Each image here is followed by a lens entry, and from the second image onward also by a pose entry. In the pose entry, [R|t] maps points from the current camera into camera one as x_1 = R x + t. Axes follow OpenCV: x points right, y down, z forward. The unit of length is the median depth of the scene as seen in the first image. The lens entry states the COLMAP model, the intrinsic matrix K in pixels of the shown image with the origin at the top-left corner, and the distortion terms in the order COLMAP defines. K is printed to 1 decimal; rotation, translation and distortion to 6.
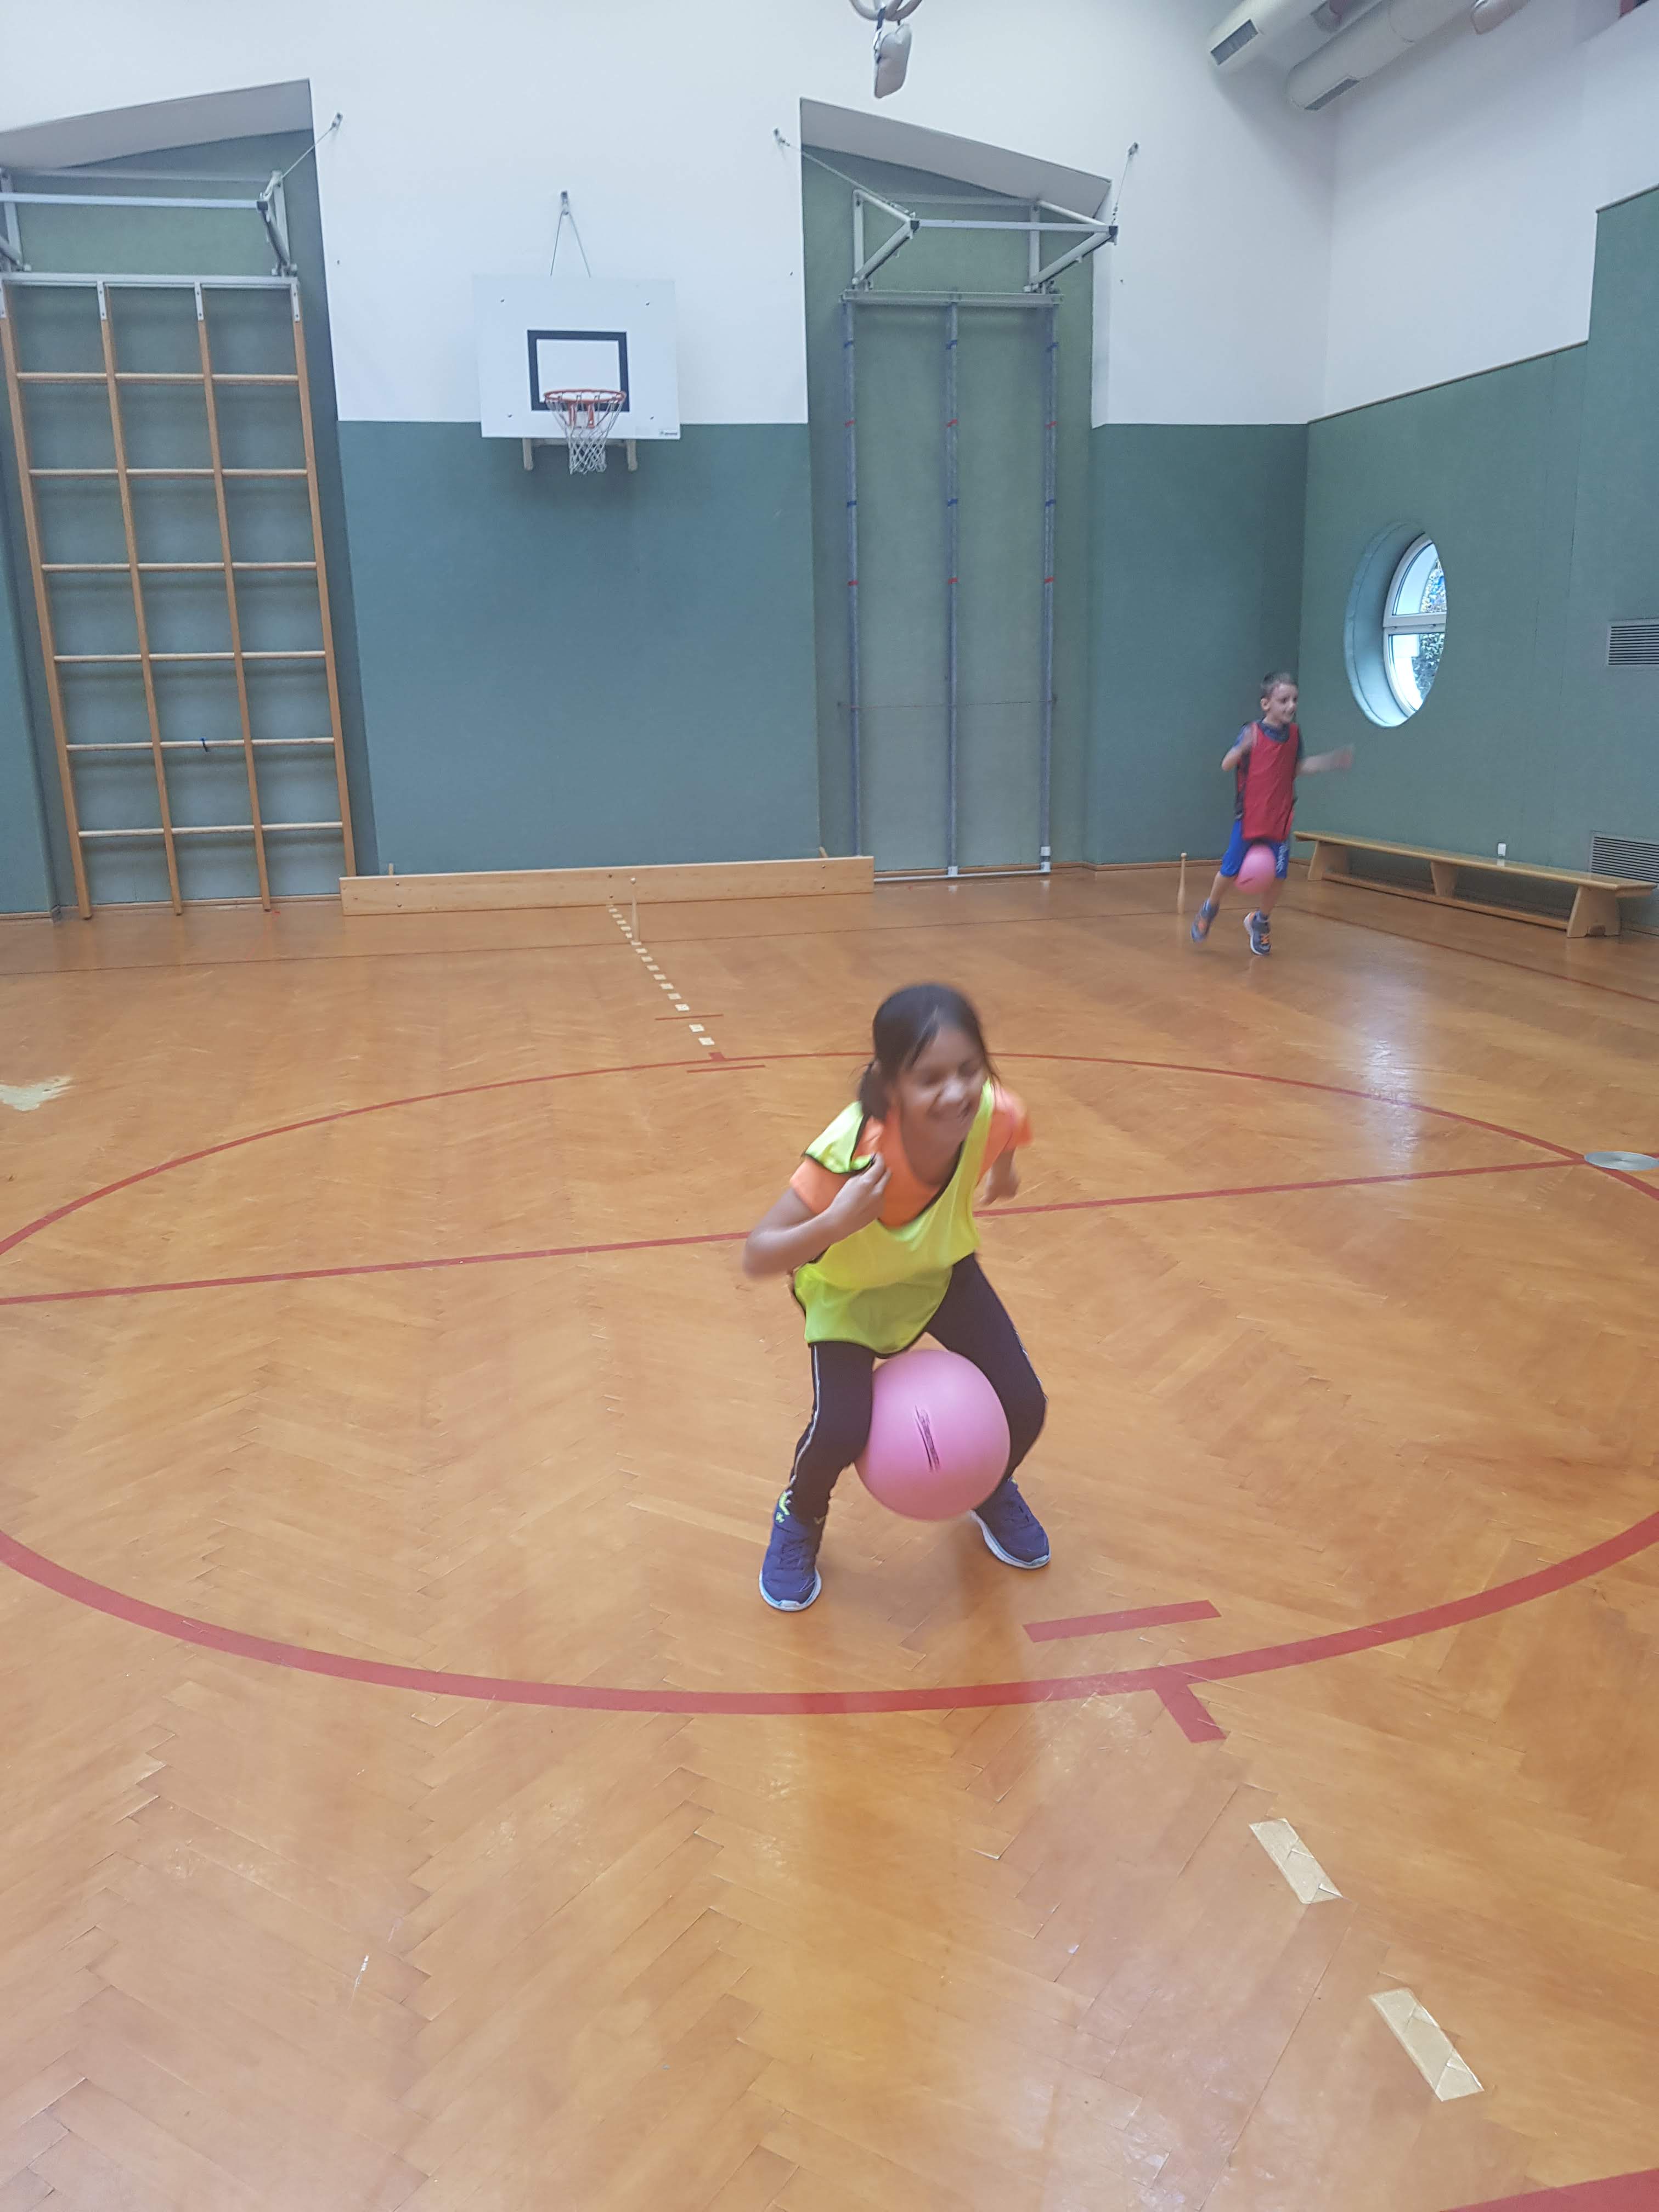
lens RADIAL K [[1779.1, 0, 820.7], [0, 1779.1, 1110.3], [0, 0, 1]] dist [0.061711, -0.104777]
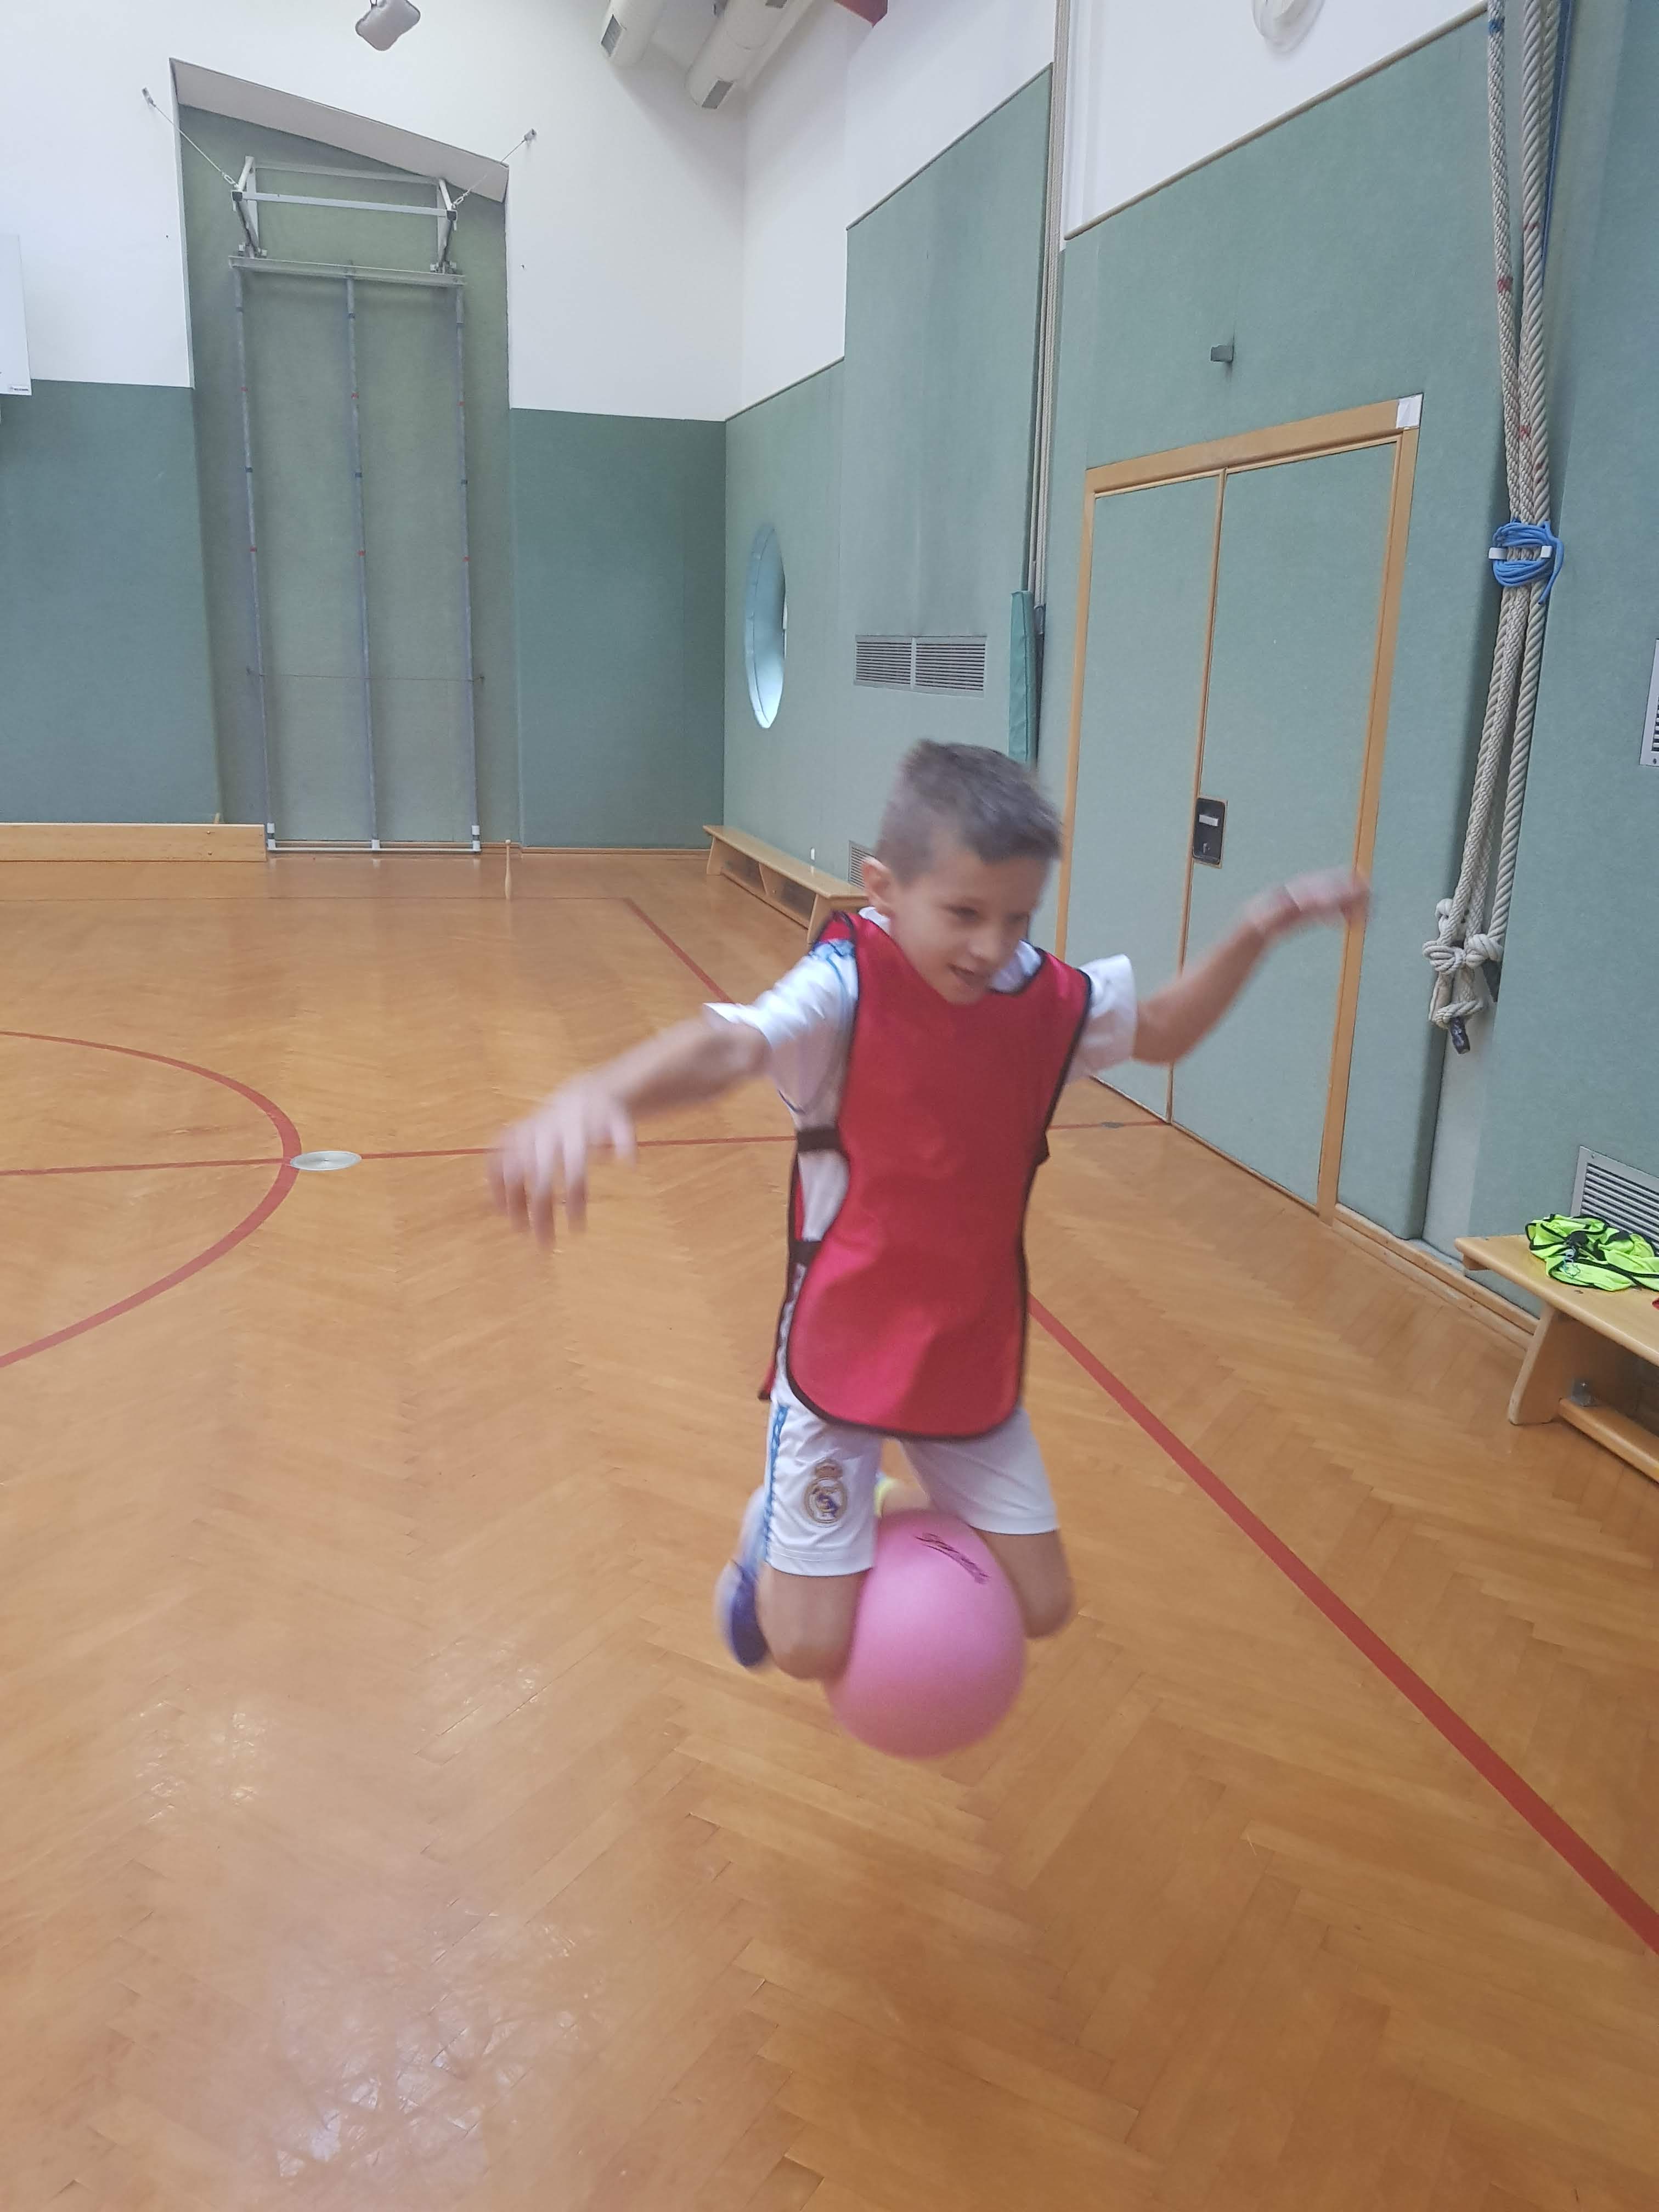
lens RADIAL K [[1779.1, 0, 820.7], [0, 1779.1, 1110.3], [0, 0, 1]] dist [0.061711, -0.104777]
pose [[0.997896, 0.048453, 0.043083, 0.320900], [-0.049178, 0.998663, 0.015929, -0.014789], [-0.042254, -0.018014, 0.998945, -0.019422]]
